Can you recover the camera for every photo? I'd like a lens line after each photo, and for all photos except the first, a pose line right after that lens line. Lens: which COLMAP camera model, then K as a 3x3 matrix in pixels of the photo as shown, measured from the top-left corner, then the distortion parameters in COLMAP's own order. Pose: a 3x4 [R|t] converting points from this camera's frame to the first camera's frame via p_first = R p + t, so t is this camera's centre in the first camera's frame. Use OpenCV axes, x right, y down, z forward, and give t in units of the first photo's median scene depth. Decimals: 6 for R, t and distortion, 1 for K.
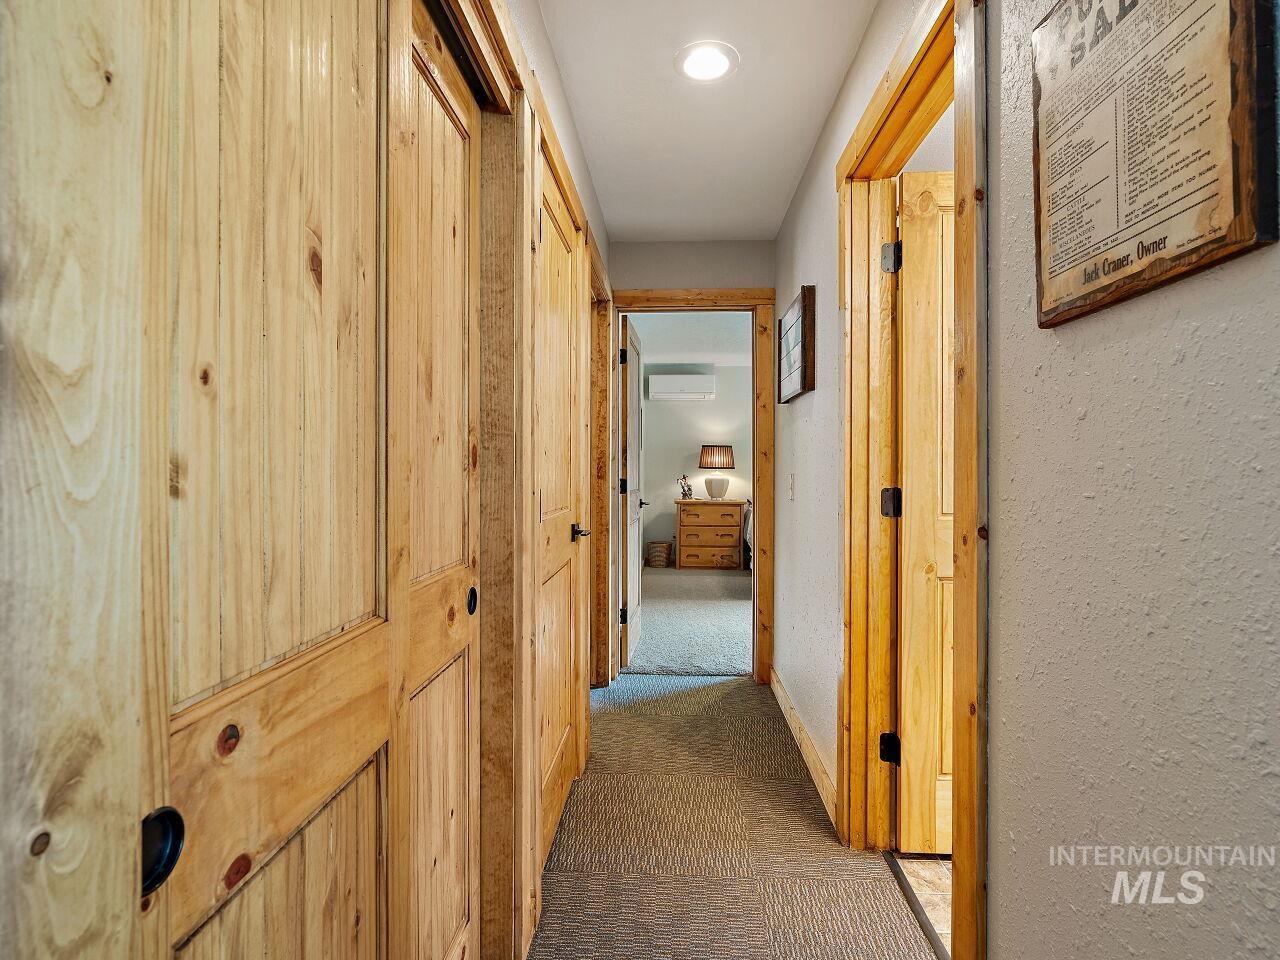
lens RADIAL K [[644.3, 0, 639.6], [0, 644.3, 473.7], [0, 0, 1]] dist [-0.012179, 0.001742]
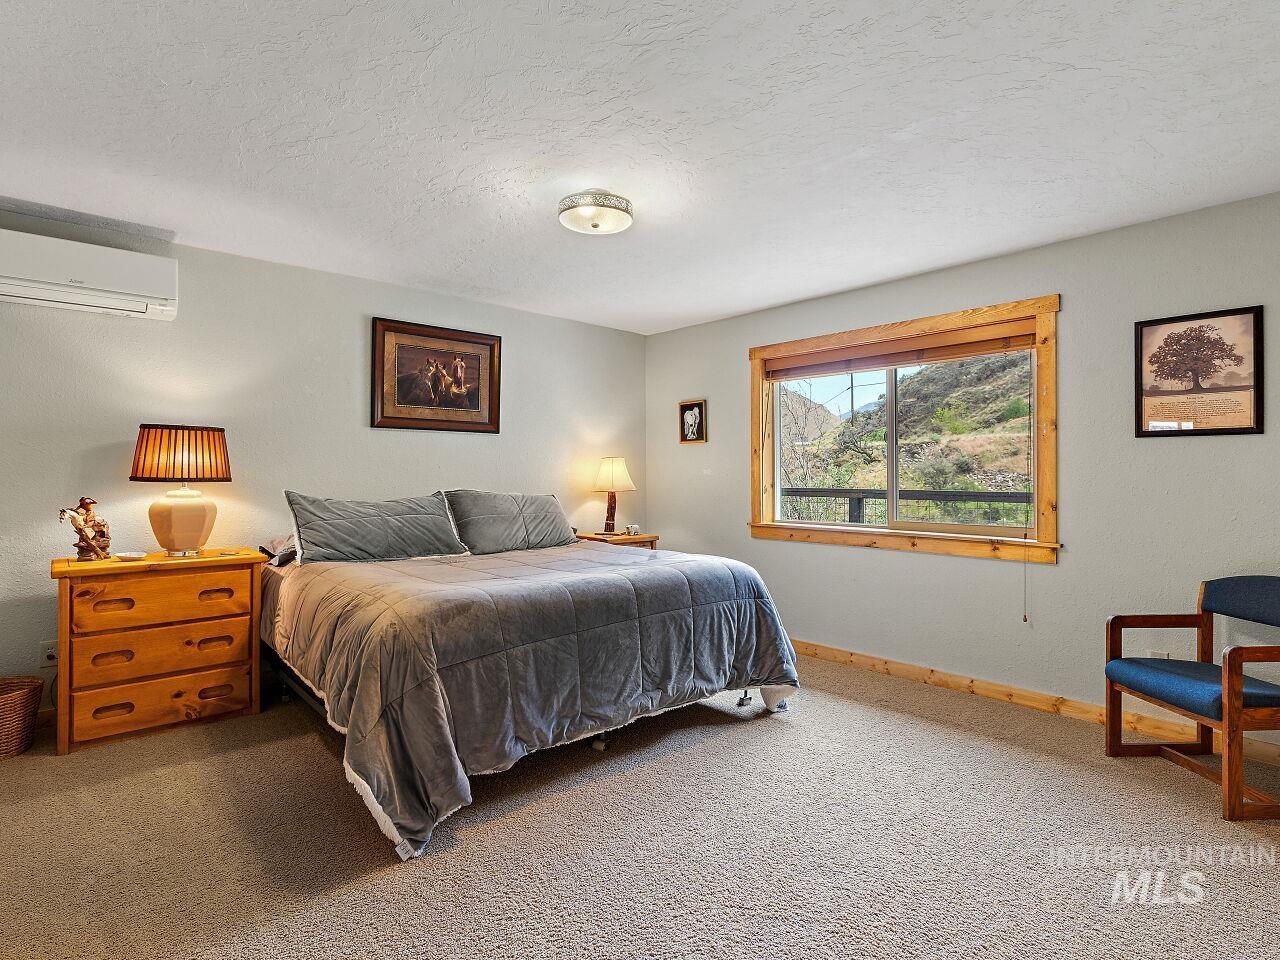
lens RADIAL K [[670.2, 0, 636.4], [0, 670.2, 477.7], [0, 0, 1]] dist [-0.001108, -0.000589]
pose [[0.722080, -0.003668, 0.691800, 0.031561], [0.011407, 0.999913, -0.006605, -0.004244], [-0.691716, 0.012660, 0.722059, 0.491333]]
